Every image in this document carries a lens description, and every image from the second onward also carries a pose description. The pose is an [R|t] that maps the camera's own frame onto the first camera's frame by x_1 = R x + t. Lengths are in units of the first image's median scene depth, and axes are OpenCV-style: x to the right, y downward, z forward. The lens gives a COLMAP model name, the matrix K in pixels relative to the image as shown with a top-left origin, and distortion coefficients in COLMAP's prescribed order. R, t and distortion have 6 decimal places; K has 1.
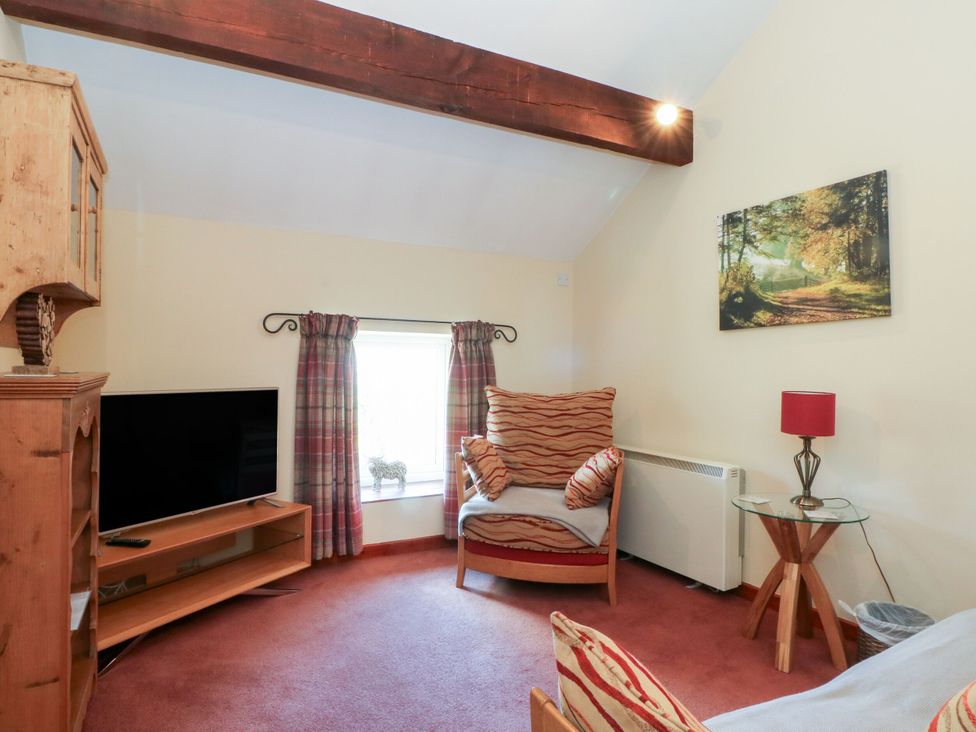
lens RADIAL K [[555.4, 0, 483.7], [0, 555.4, 372.2], [0, 0, 1]] dist [-0.025081, 0.000320]
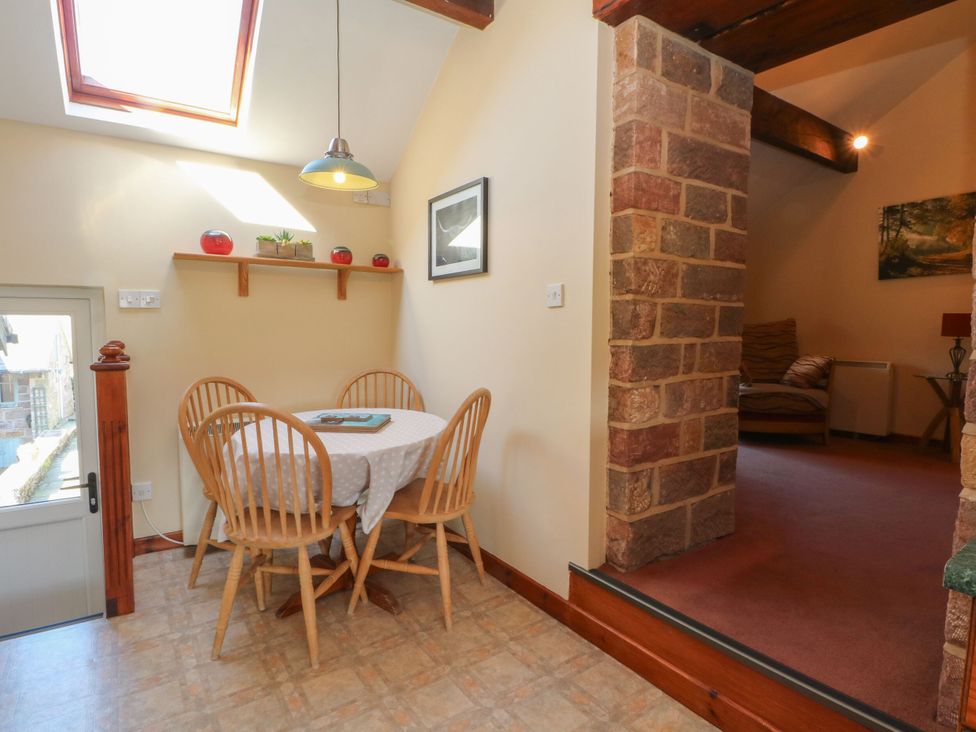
lens RADIAL K [[520.4, 0, 488.7], [0, 520.4, 366.5], [0, 0, 1]] dist [-0.006306, -0.006456]
pose [[0.993101, -0.014889, 0.116314, -0.922010], [0.008072, 0.998233, 0.058865, 0.082379], [-0.116985, -0.057520, 0.991467, -0.392326]]
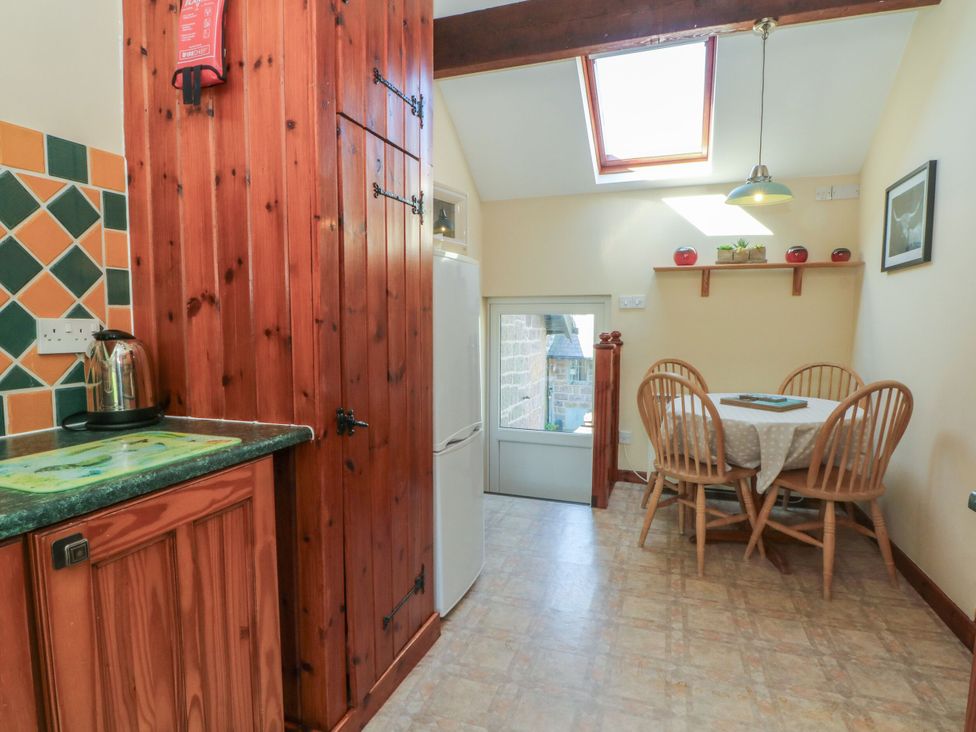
lens RADIAL K [[520.4, 0, 486.7], [0, 520.4, 365.3], [0, 0, 1]] dist [-0.006306, -0.006456]
pose [[0.682195, 0.049592, -0.729486, -0.685995], [-0.006393, 0.998064, 0.061872, 0.093568], [0.731142, -0.037545, 0.681191, -0.591737]]
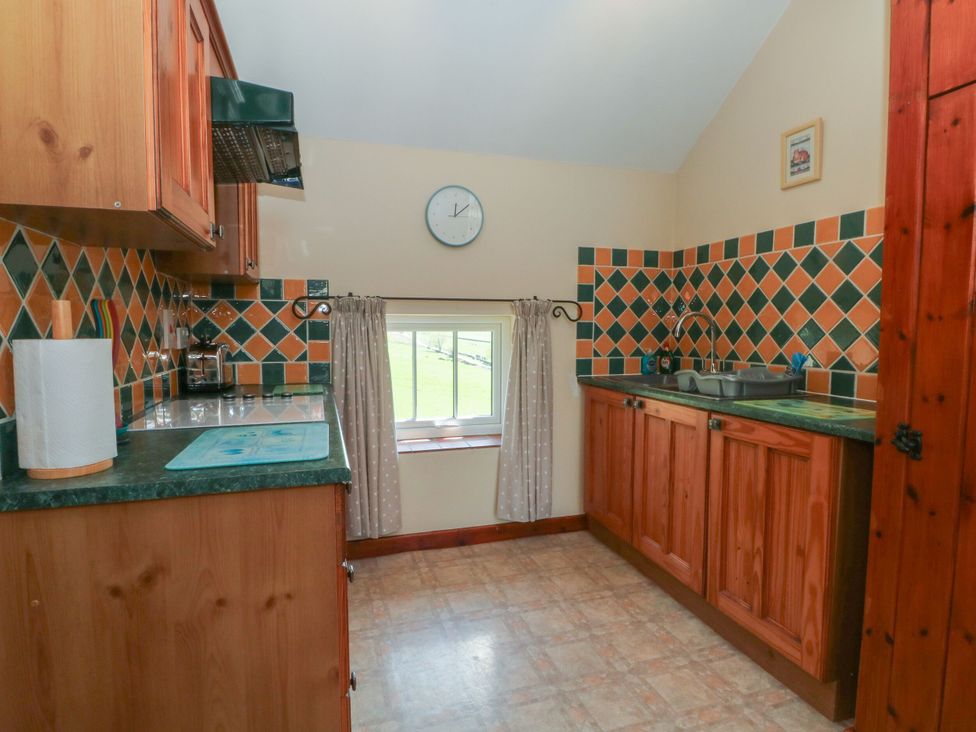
lens RADIAL K [[520.4, 0, 490.2], [0, 520.4, 366.4], [0, 0, 1]] dist [-0.006306, -0.006456]
pose [[-0.982686, -0.024407, 0.183664, -0.864814], [-0.008633, 0.996240, 0.086201, 0.078976], [-0.185077, 0.083122, -0.979202, 0.149351]]
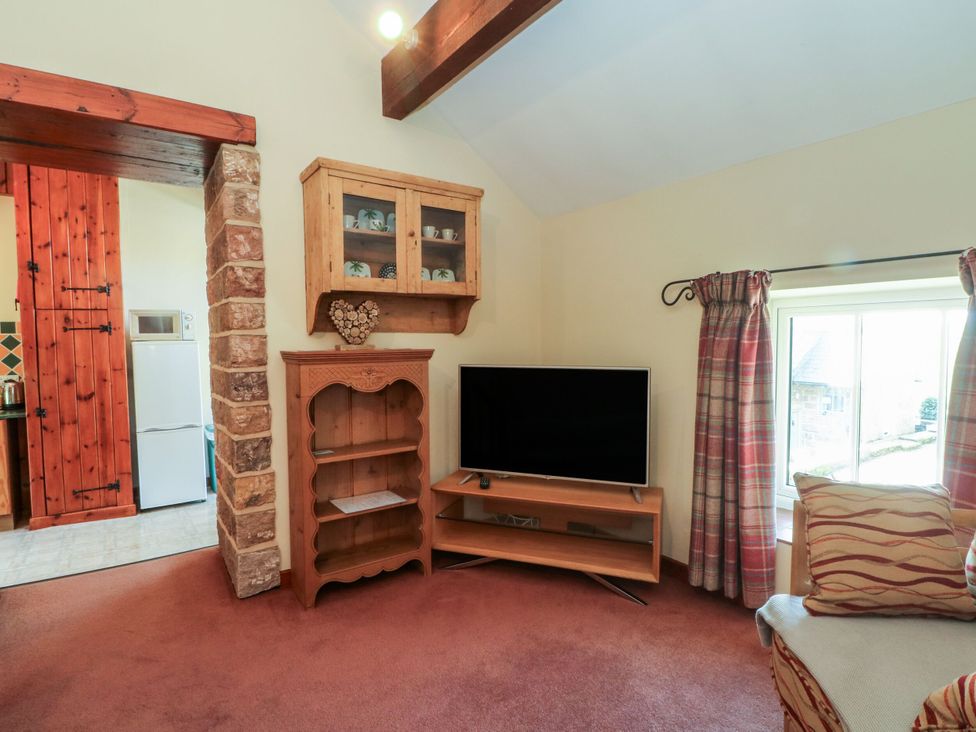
lens RADIAL K [[520.4, 0, 480.1], [0, 520.4, 369.7], [0, 0, 1]] dist [-0.006306, -0.006456]
pose [[0.129156, 0.043225, -0.990682, 0.448953], [-0.001502, 0.999057, 0.043394, -0.005107], [0.991623, -0.004117, 0.129099, 0.683630]]
